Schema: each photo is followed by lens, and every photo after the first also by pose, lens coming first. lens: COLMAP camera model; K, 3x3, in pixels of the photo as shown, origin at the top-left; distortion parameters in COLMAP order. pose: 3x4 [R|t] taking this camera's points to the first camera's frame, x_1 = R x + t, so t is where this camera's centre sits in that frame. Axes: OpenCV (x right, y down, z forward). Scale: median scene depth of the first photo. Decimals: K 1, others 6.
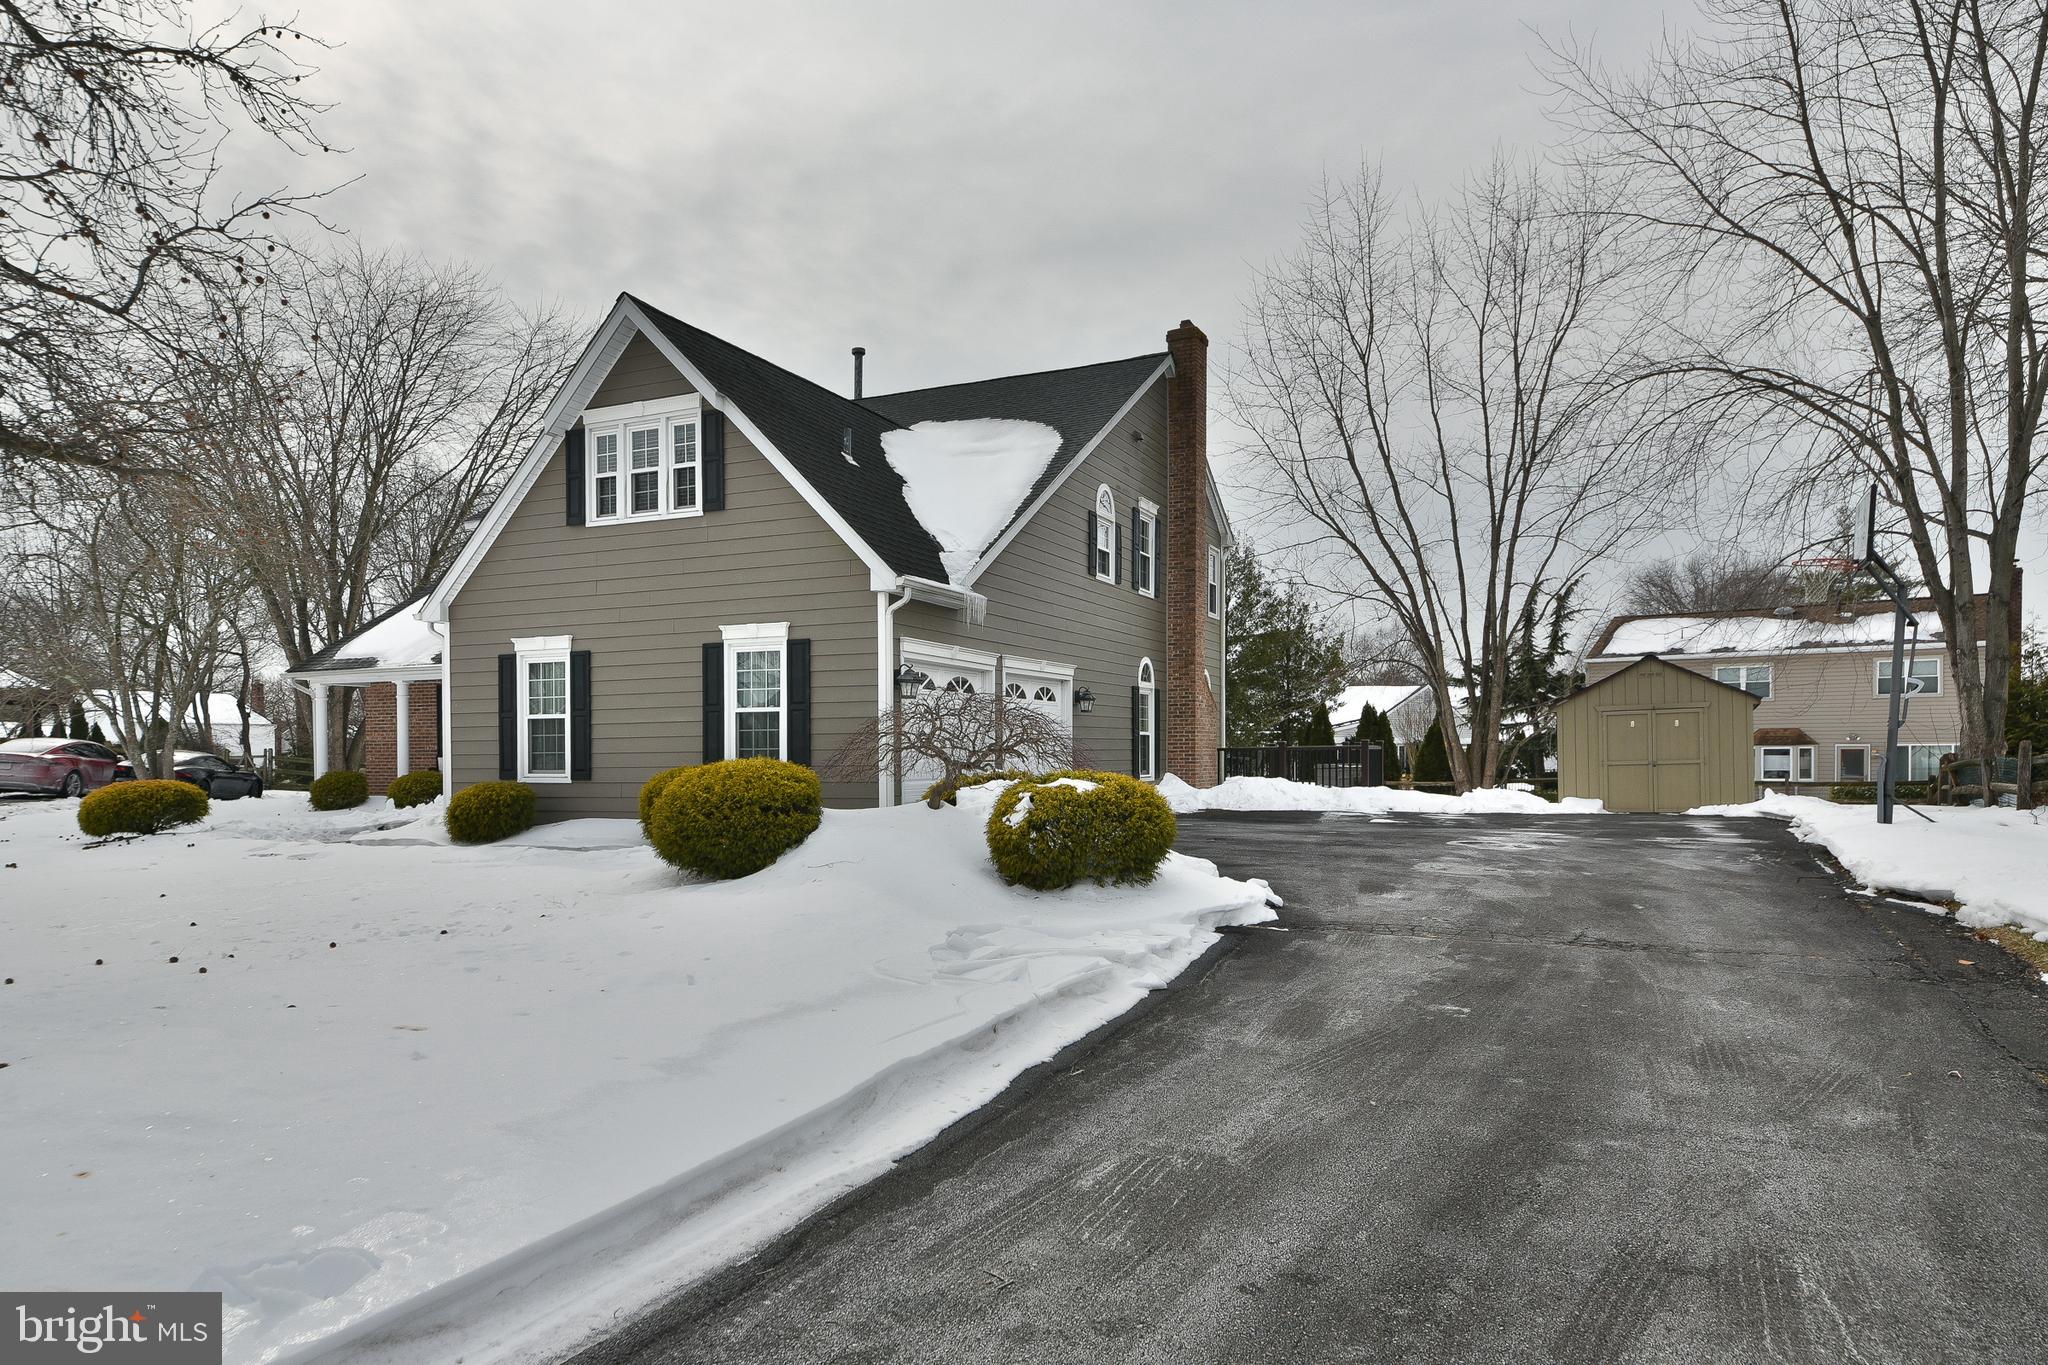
lens RADIAL K [[1174.4, 0, 1032.9], [0, 1174.4, 755.4], [0, 0, 1]] dist [-0.000479, 0.000078]
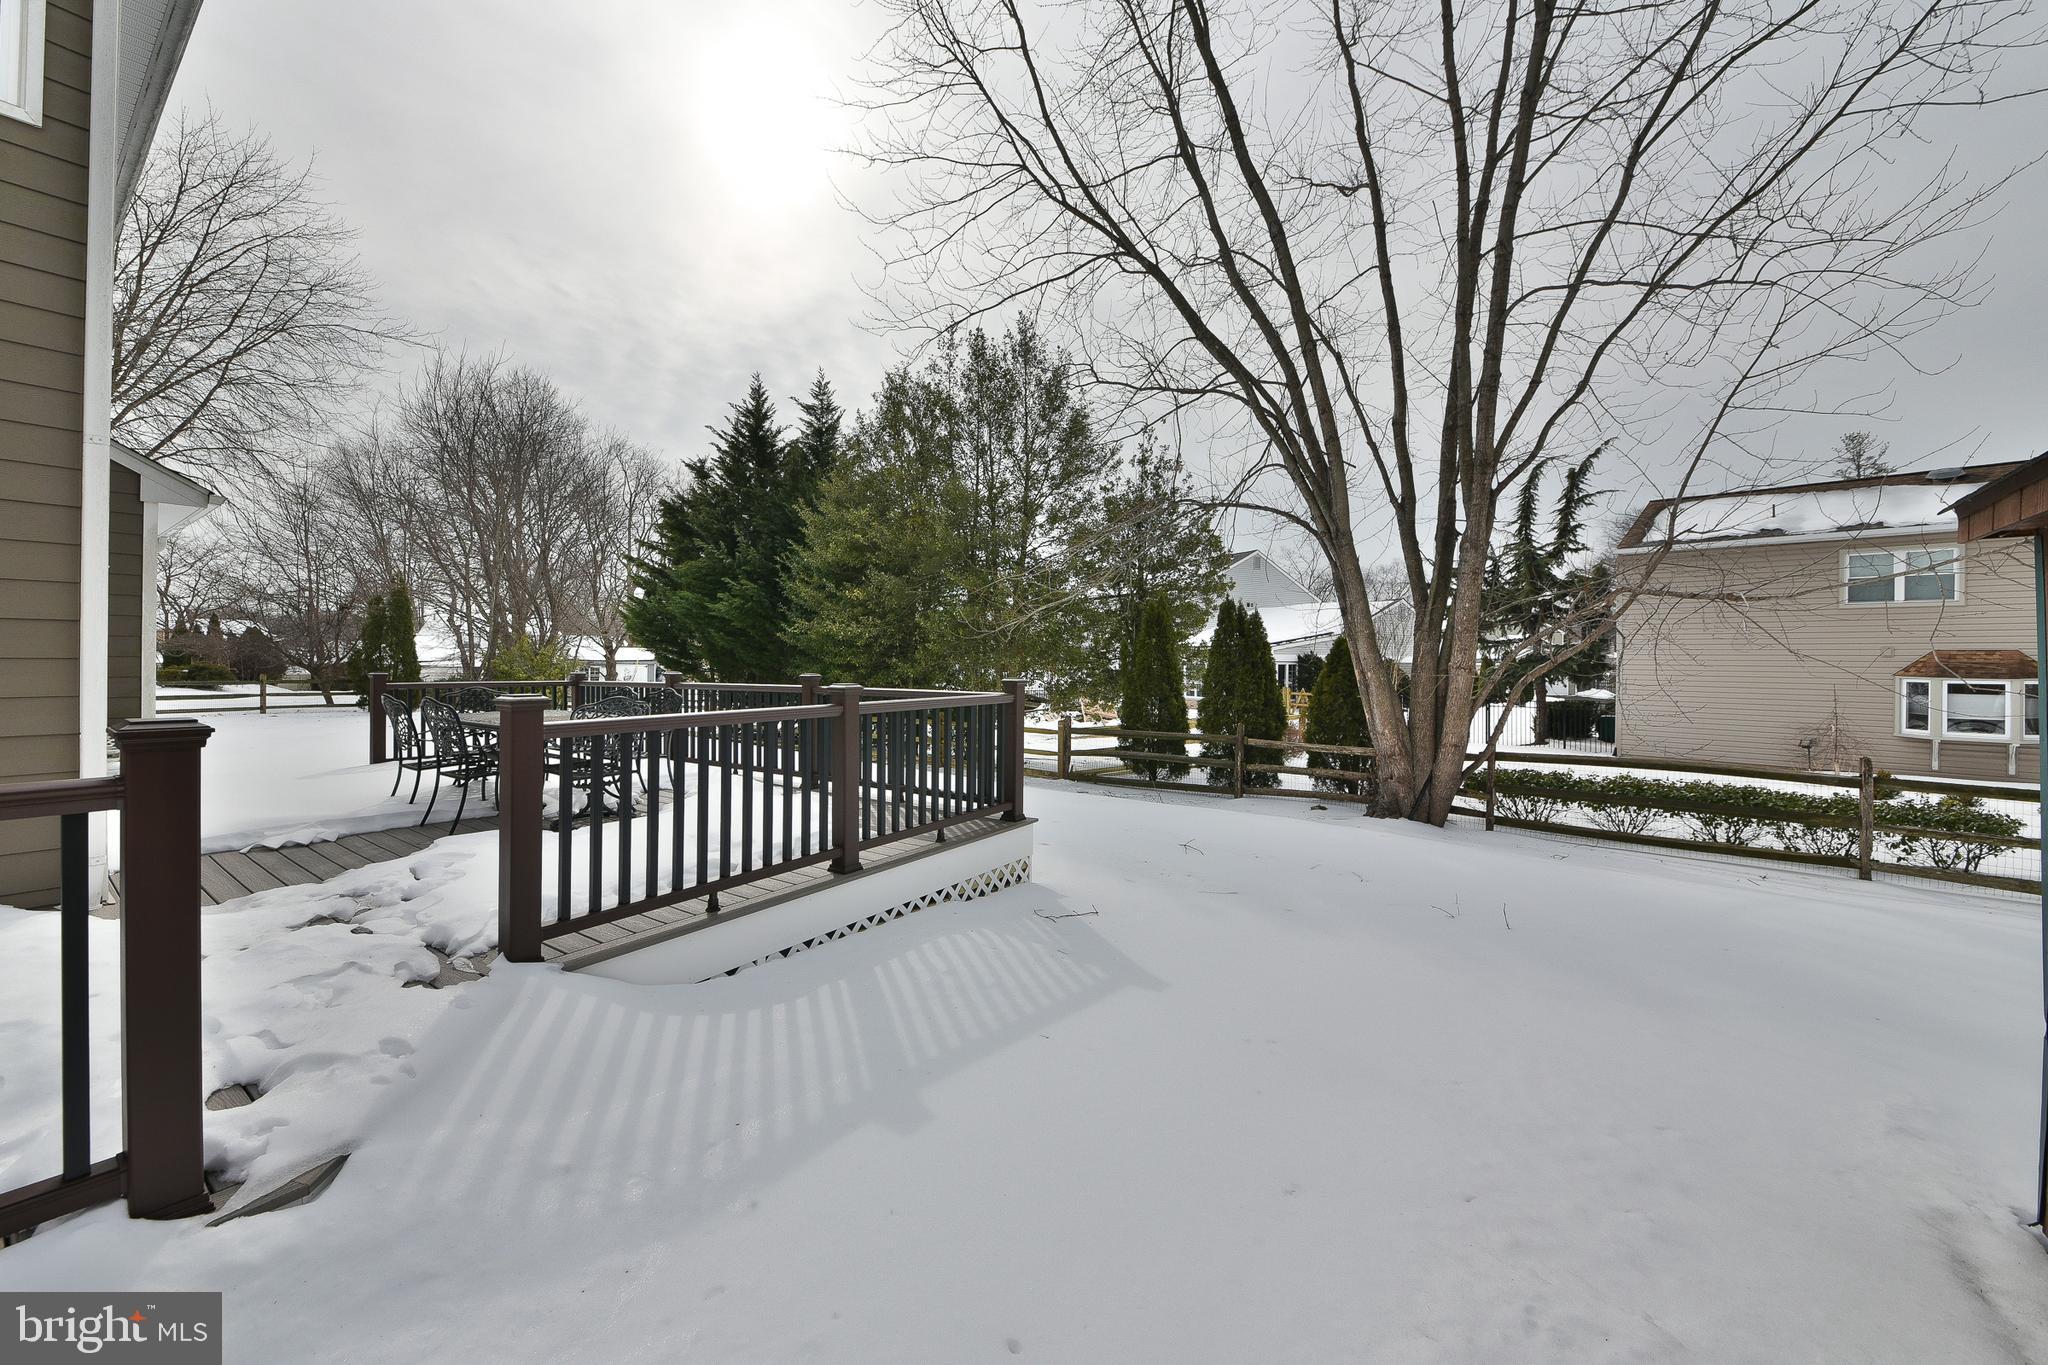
lens RADIAL K [[759.6, 0, 1023.2], [0, 759.6, 669.6], [0, 0, 1]] dist [-0.012407, -0.000146]
pose [[0.984779, 0.006296, -0.173696, 0.218810], [-0.005899, 0.999979, 0.002801, -0.010939], [0.173710, -0.001734, 0.984795, 0.541233]]
